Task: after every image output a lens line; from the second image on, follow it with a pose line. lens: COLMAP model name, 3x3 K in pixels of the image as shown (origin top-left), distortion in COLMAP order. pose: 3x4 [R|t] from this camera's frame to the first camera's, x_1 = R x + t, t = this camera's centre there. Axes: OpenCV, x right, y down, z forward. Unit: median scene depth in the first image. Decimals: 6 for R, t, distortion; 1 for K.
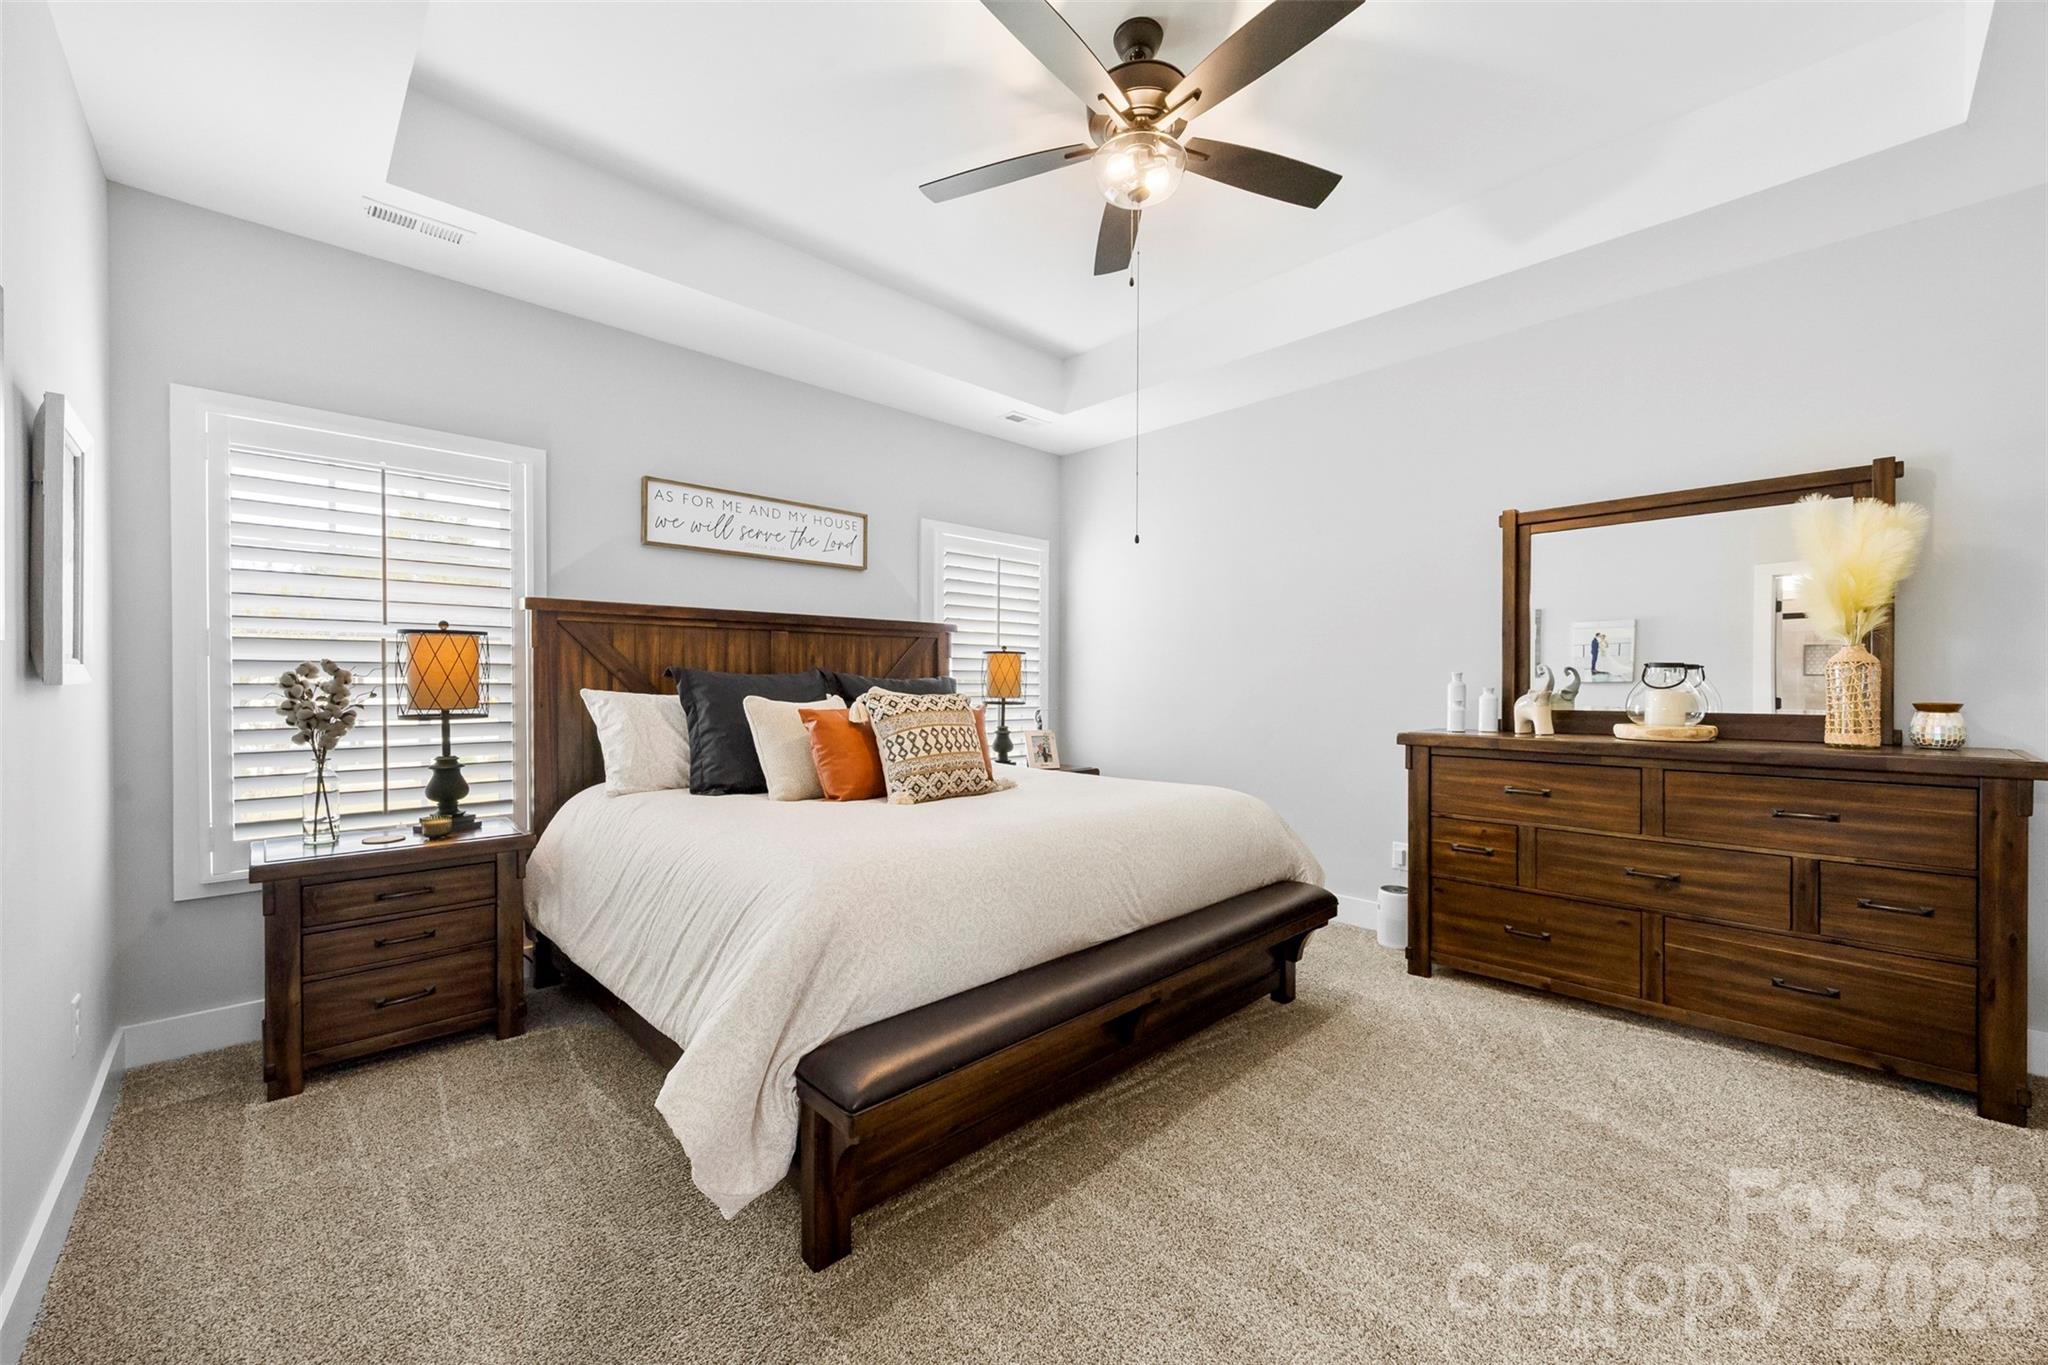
lens RADIAL K [[787.8, 0, 1037.3], [0, 787.8, 685.6], [0, 0, 1]] dist [-0.001513, 0.000052]
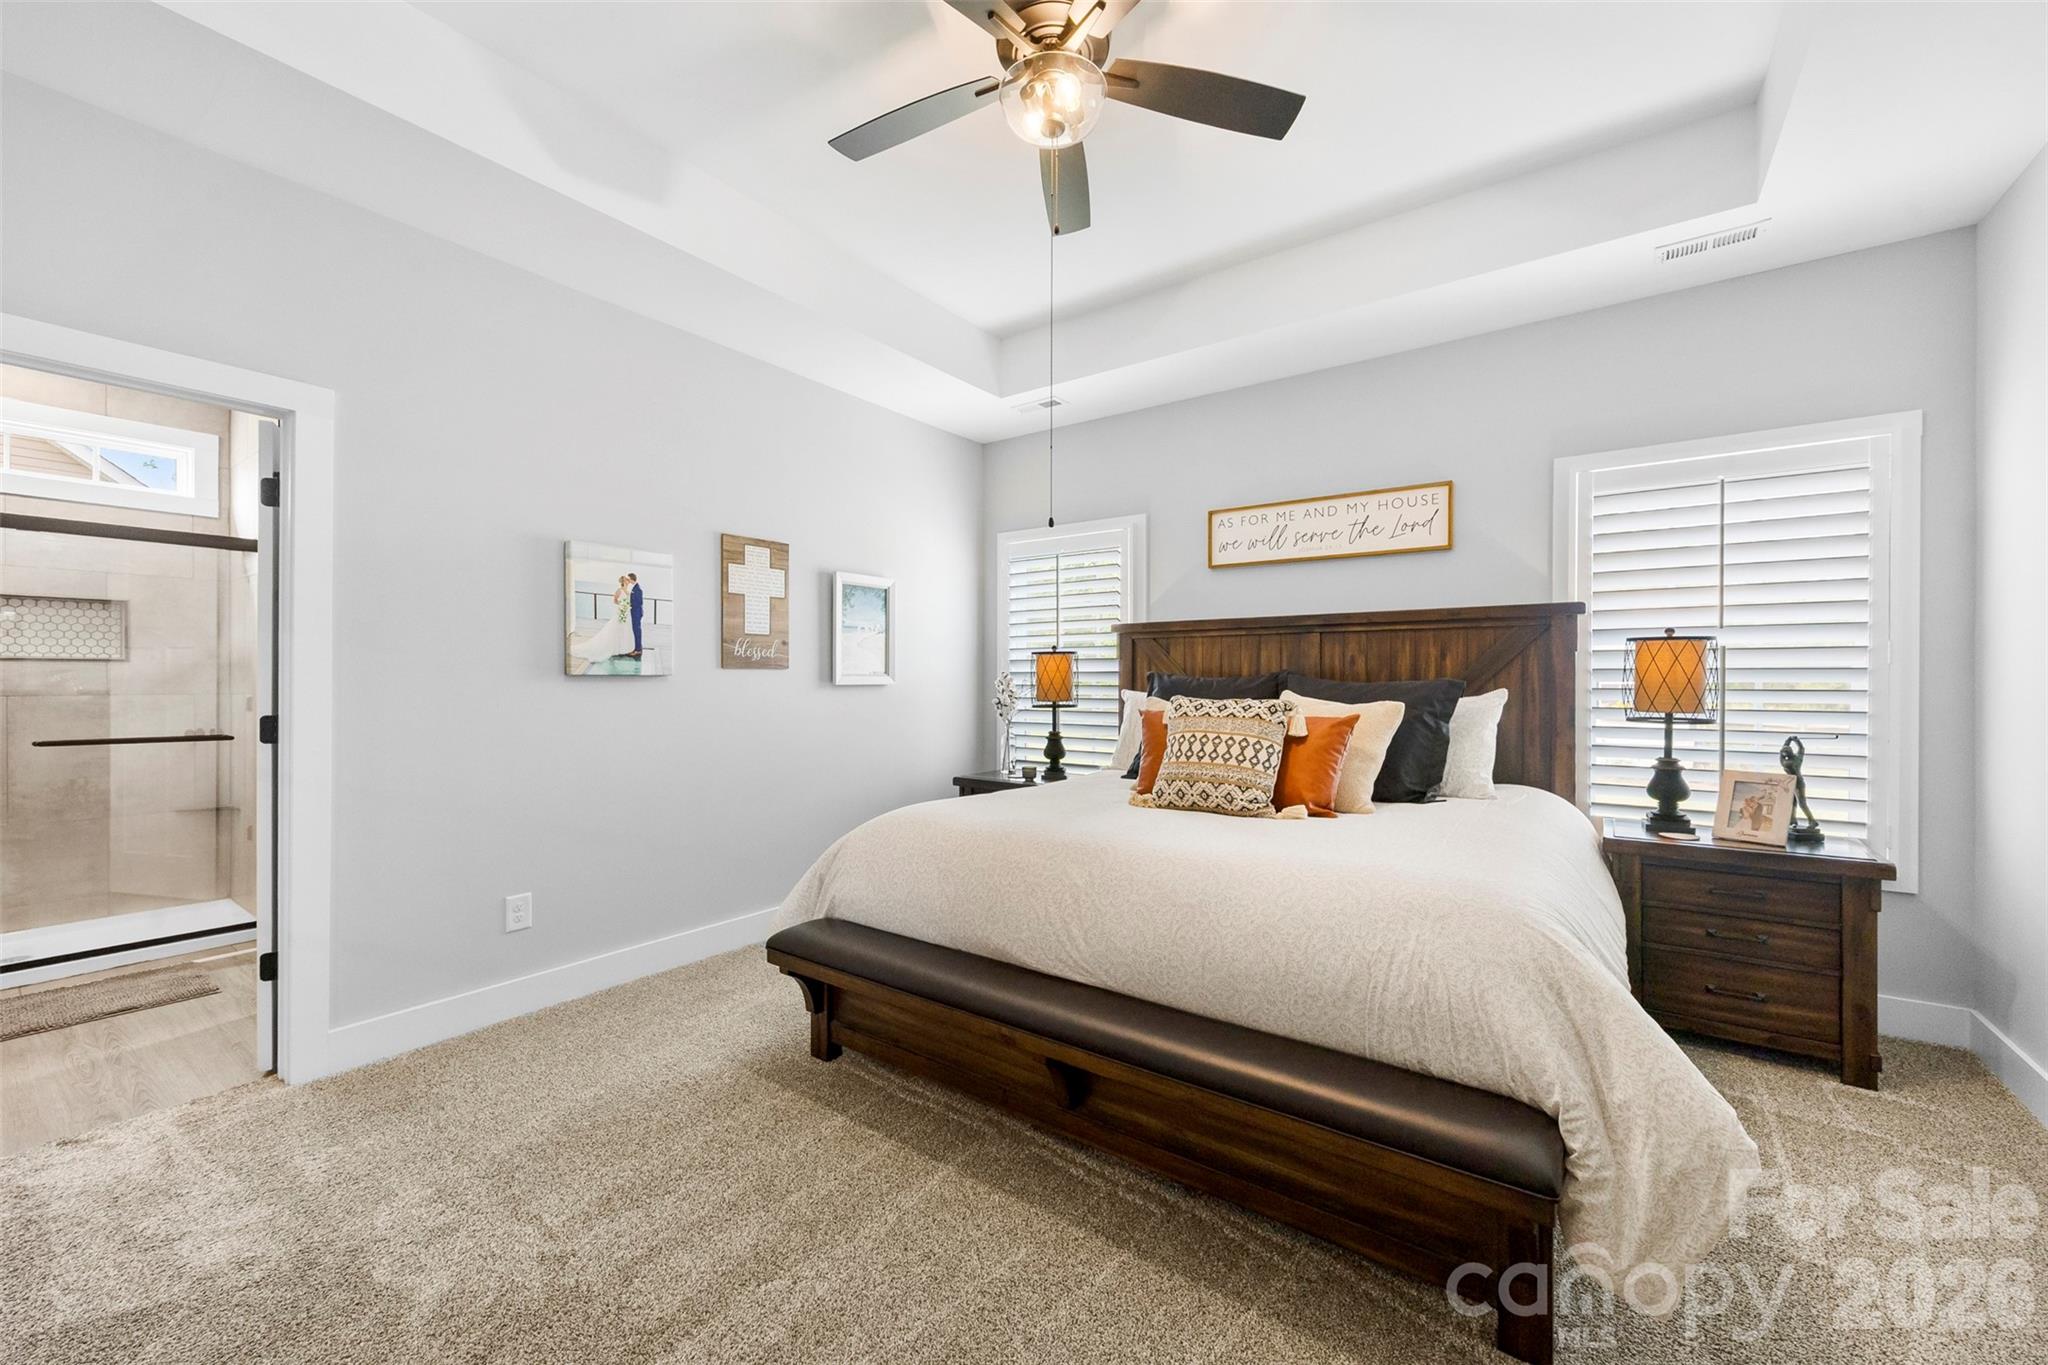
lens RADIAL K [[787.8, 0, 1037.3], [0, 787.8, 685.6], [0, 0, 1]] dist [-0.001513, 0.000052]
pose [[0.183290, 0.004302, -0.983049, 0.616103], [-0.006972, 0.999971, 0.003076, -0.004924], [0.983034, 0.006290, 0.183315, 0.521465]]
